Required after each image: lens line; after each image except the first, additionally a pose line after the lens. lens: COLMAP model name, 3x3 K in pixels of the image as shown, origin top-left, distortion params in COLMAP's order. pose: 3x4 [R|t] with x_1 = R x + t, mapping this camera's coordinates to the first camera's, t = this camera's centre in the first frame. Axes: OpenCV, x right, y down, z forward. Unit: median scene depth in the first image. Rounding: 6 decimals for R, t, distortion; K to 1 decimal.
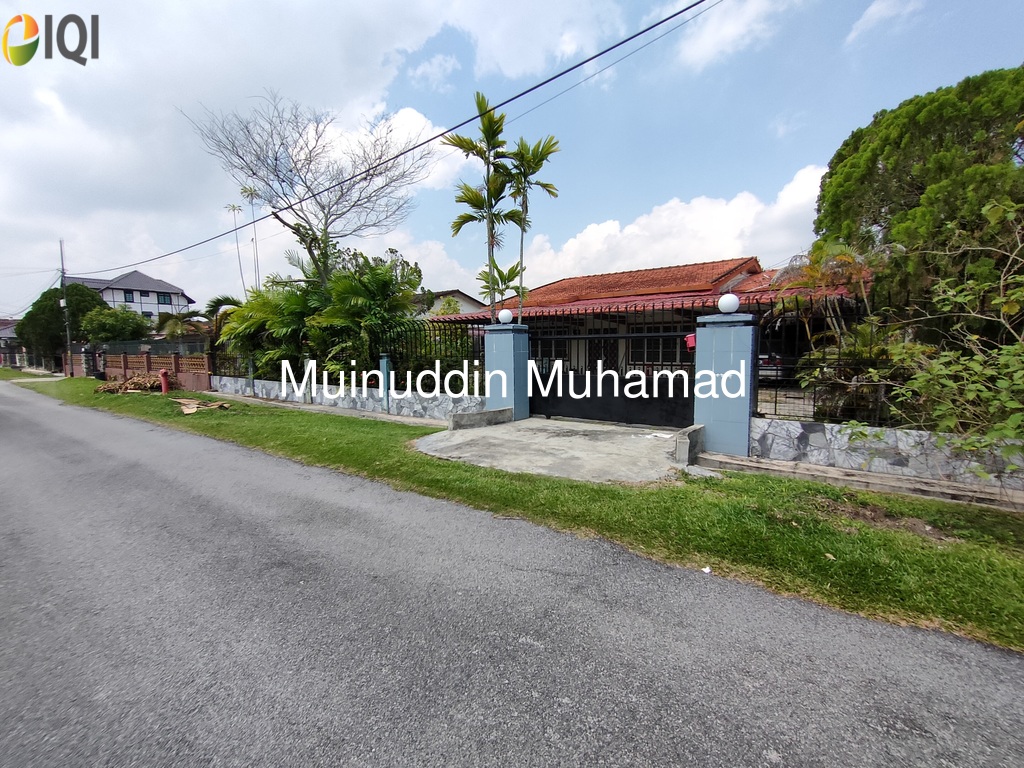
lens RADIAL K [[470.7, 0, 515.2], [0, 470.7, 393.5], [0, 0, 1]] dist [0.003219, 0.000428]
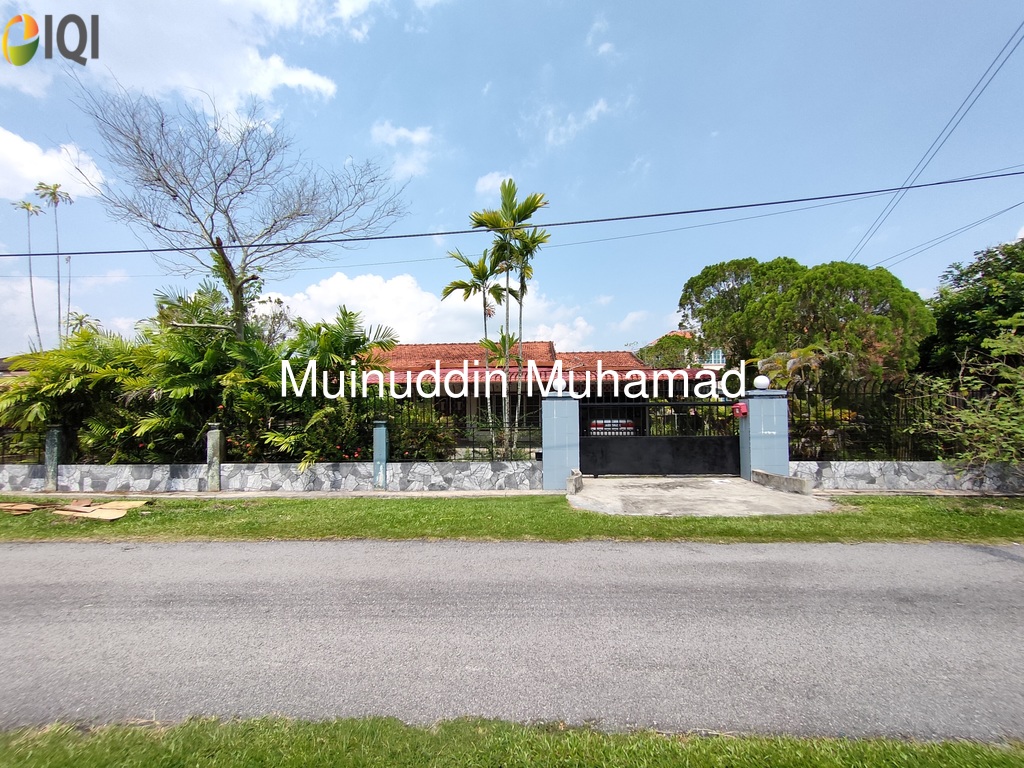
lens RADIAL K [[470.7, 0, 515.2], [0, 470.7, 393.5], [0, 0, 1]] dist [0.003219, 0.000428]
pose [[0.836228, 0.013429, 0.548218, -0.827980], [0.058917, 0.991714, -0.114162, -0.032857], [-0.545208, 0.127765, 0.828507, 0.196846]]
